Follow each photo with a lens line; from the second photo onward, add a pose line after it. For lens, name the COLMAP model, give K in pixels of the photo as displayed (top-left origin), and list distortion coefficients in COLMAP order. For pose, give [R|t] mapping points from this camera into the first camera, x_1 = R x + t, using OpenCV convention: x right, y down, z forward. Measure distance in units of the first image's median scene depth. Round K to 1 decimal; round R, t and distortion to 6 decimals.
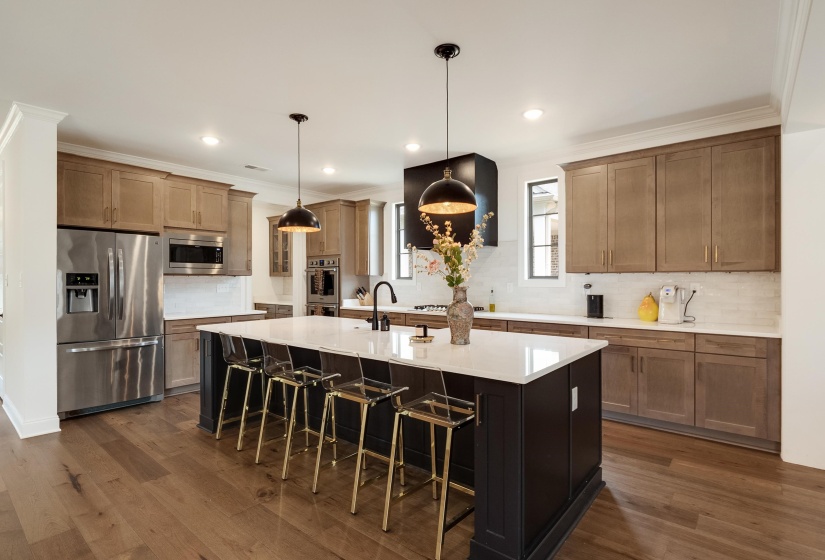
lens RADIAL K [[409.3, 0, 410.6], [0, 409.3, 277.8], [0, 0, 1]] dist [-0.004847, -0.001860]
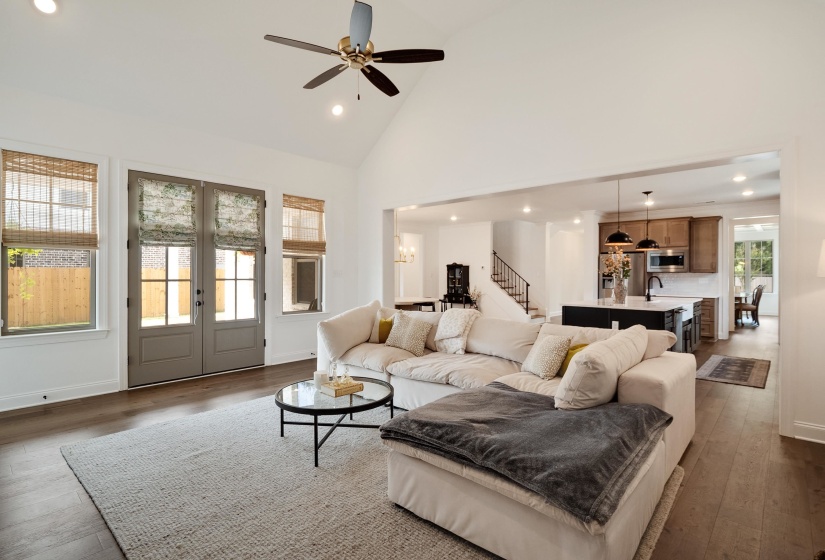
lens RADIAL K [[409.3, 0, 410.6], [0, 409.3, 277.8], [0, 0, 1]] dist [-0.004847, -0.001860]
pose [[-0.049154, 0.008828, -0.998752, 1.459127], [0.002523, 0.999959, 0.008714, -0.002098], [0.998788, -0.002092, -0.049174, -0.030276]]
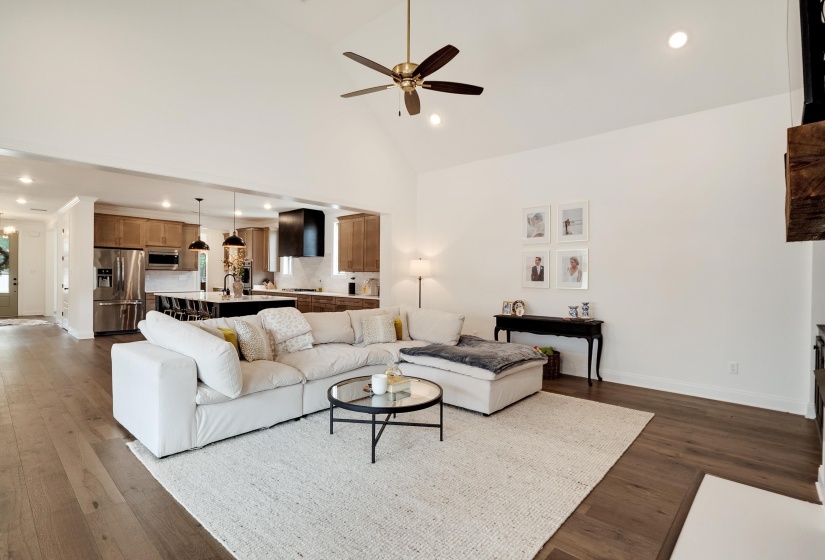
lens RADIAL K [[401.9, 0, 409.5], [0, 401.9, 278.6], [0, 0, 1]] dist [-0.004478, -0.001686]
pose [[0.998518, 0.014038, -0.052574, 0.818745], [-0.013477, 0.999849, 0.011012, -0.003733], [0.052721, -0.010287, 0.998556, -0.923050]]
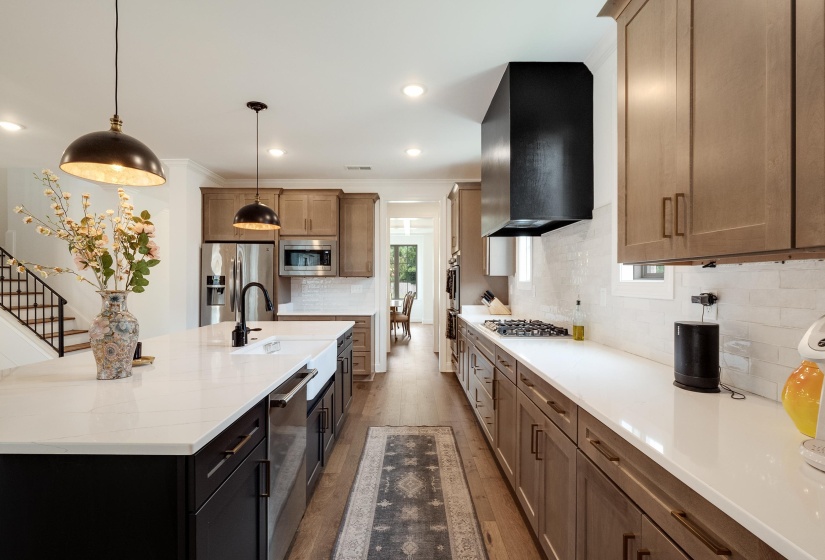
lens RADIAL K [[409.3, 0, 410.6], [0, 409.3, 277.8], [0, 0, 1]] dist [-0.004847, -0.001860]
pose [[0.642065, -0.004807, -0.766635, 0.554953], [0.002344, 0.999988, -0.004307, 0.001927], [0.766647, 0.000969, 0.642068, 0.563312]]
